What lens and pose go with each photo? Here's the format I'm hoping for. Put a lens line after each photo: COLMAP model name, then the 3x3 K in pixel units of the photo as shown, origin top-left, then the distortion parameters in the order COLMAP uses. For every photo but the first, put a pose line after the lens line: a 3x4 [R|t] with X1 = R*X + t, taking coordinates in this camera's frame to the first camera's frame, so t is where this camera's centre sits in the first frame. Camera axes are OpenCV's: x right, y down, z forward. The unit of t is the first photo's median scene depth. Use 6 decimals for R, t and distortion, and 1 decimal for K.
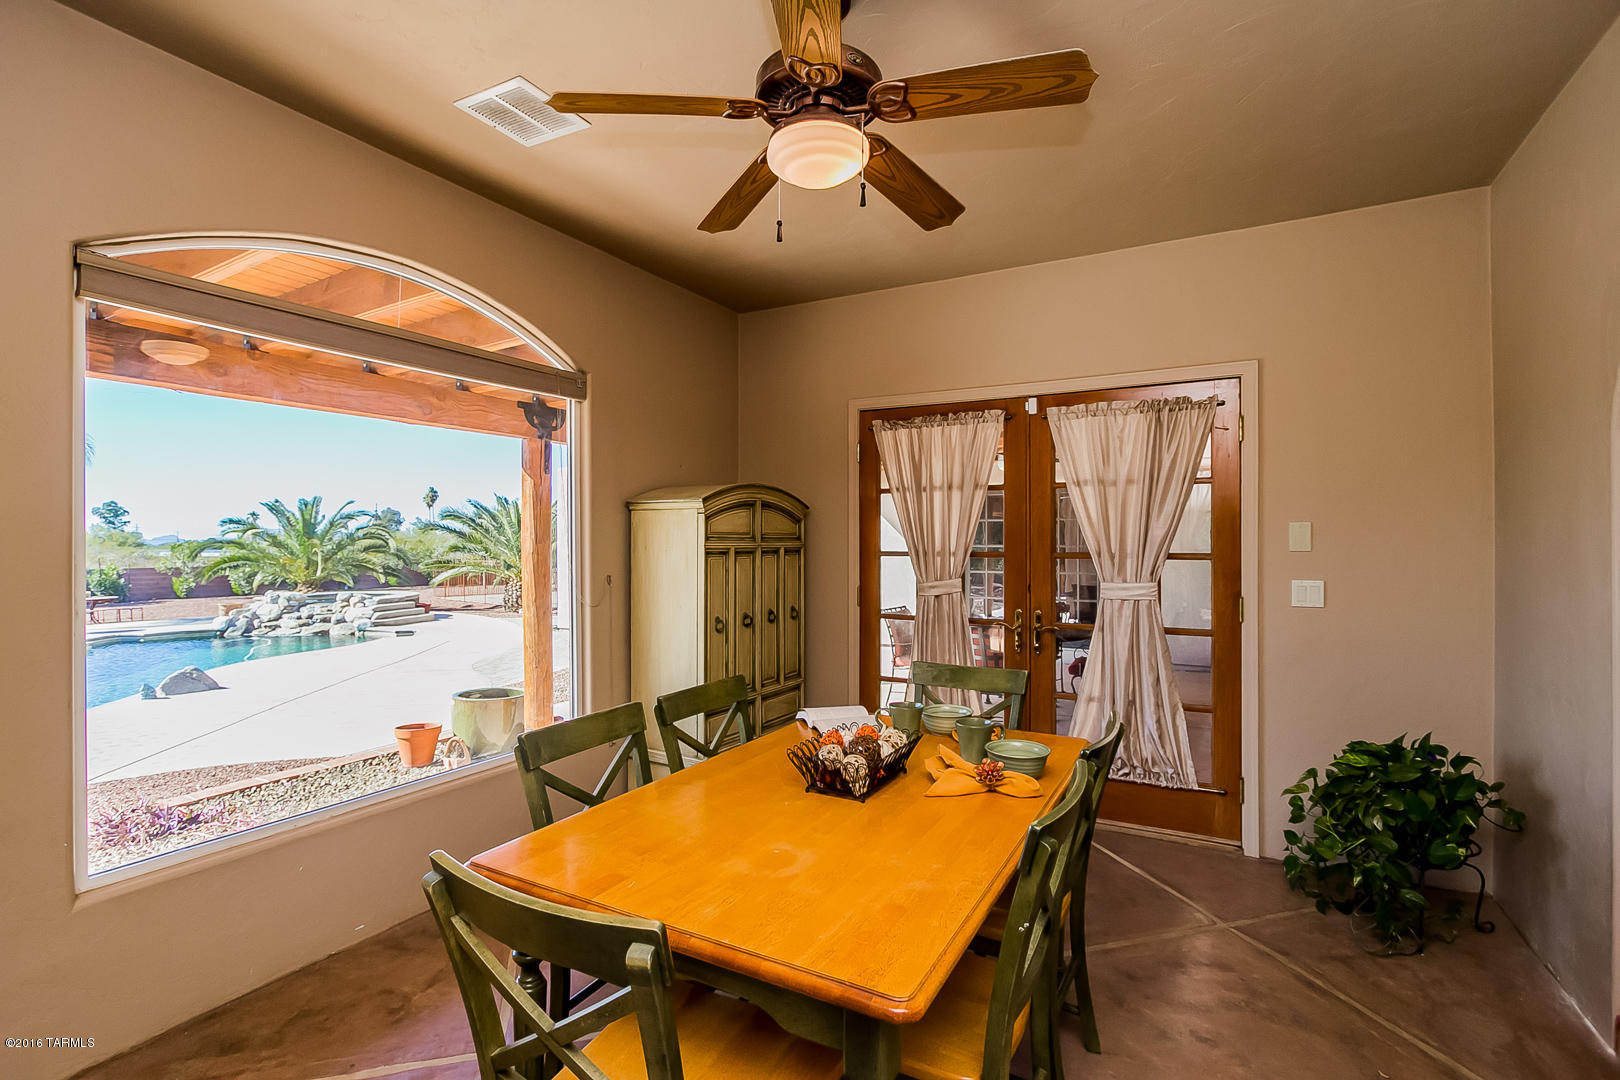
lens RADIAL K [[757.5, 0, 809.9], [0, 757.5, 540.6], [0, 0, 1]] dist [-0.001342, -0.000151]
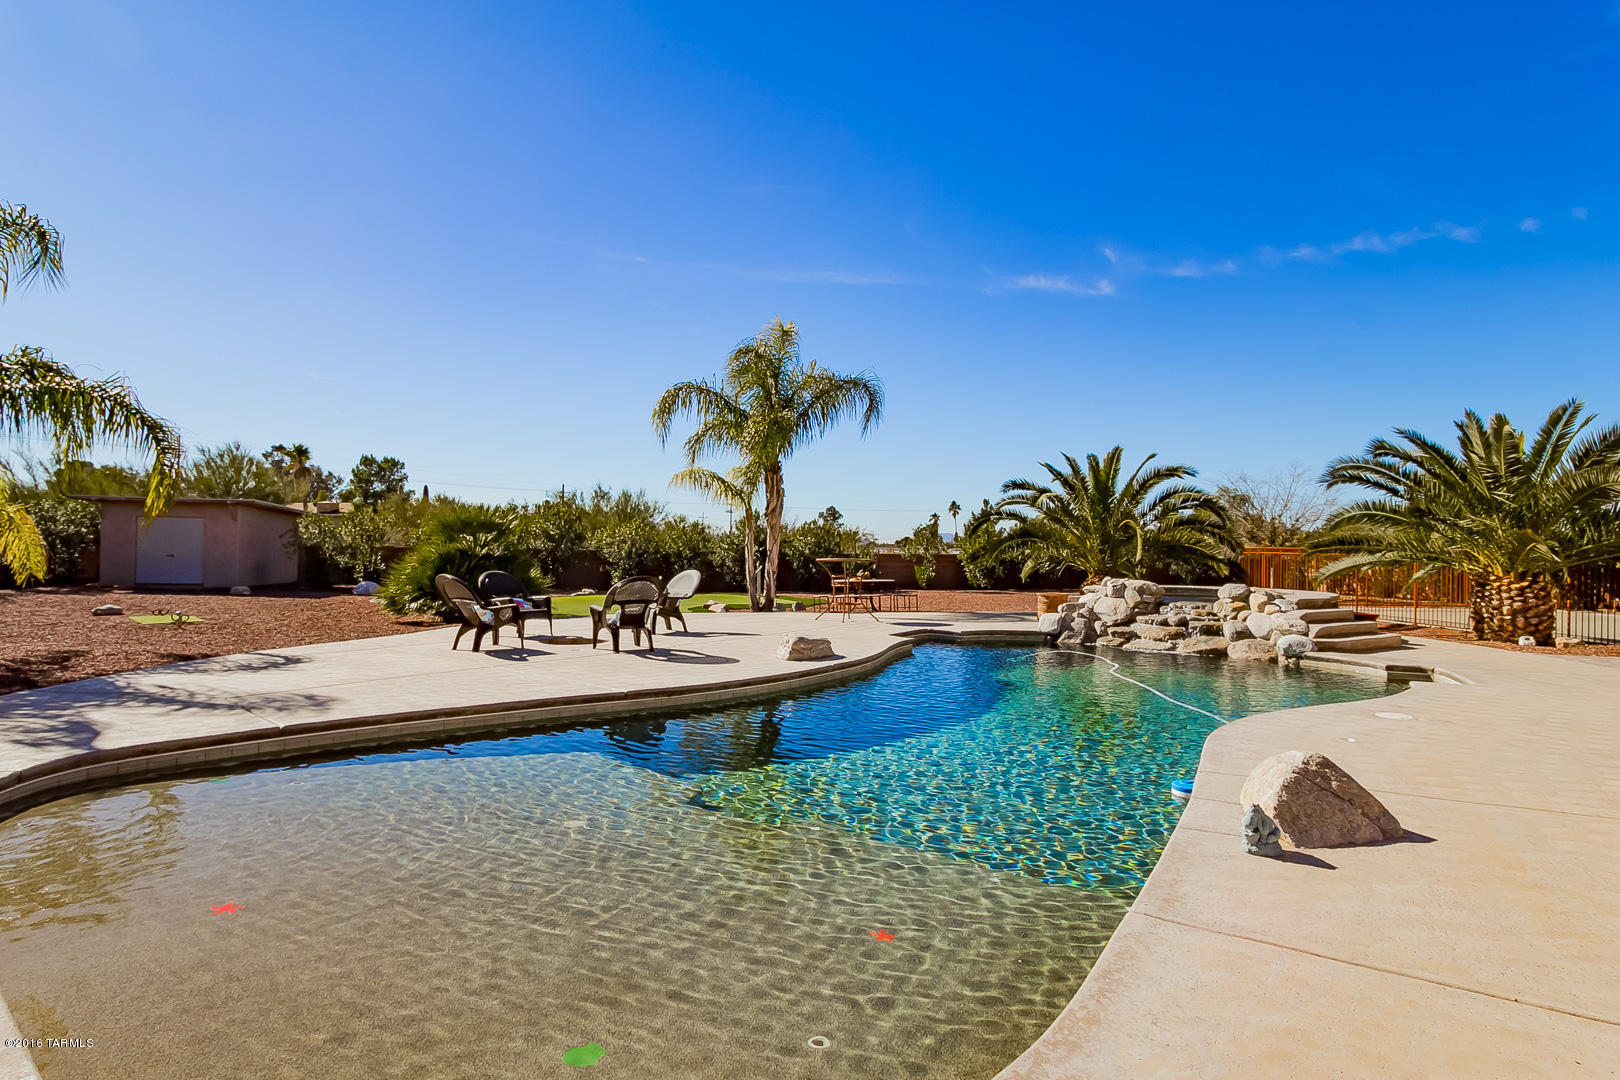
lens RADIAL K [[860.9, 0, 809.1], [0, 860.9, 544.0], [0, 0, 1]] dist [-0.005198, -0.000523]
pose [[0.720372, 0.009378, -0.693525, -0.406150], [-0.011083, 0.999937, 0.002010, 0.041143], [0.693500, 0.006238, 0.720430, 0.315784]]
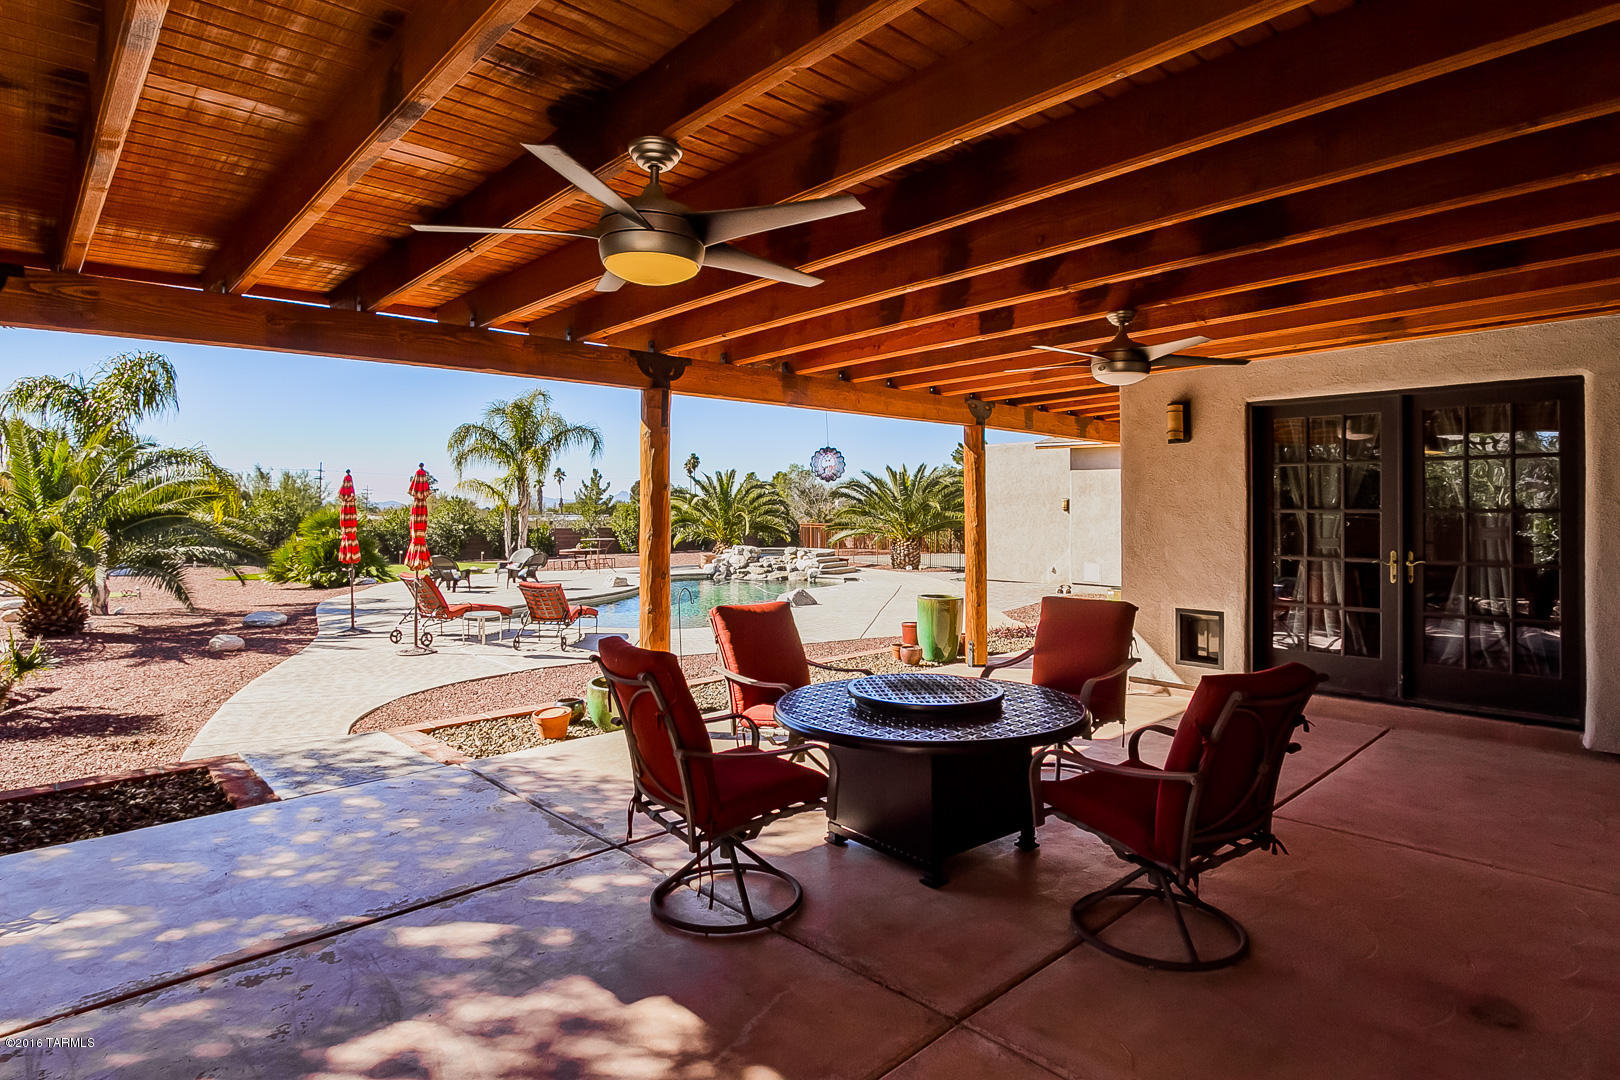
lens RADIAL K [[860.9, 0, 804.6], [0, 860.9, 525.5], [0, 0, 1]] dist [-0.005198, -0.000523]
pose [[0.953176, 0.008688, -0.302290, -0.167159], [-0.002393, 0.999773, 0.021186, 0.002231], [0.302405, -0.019471, 0.952981, -0.361295]]
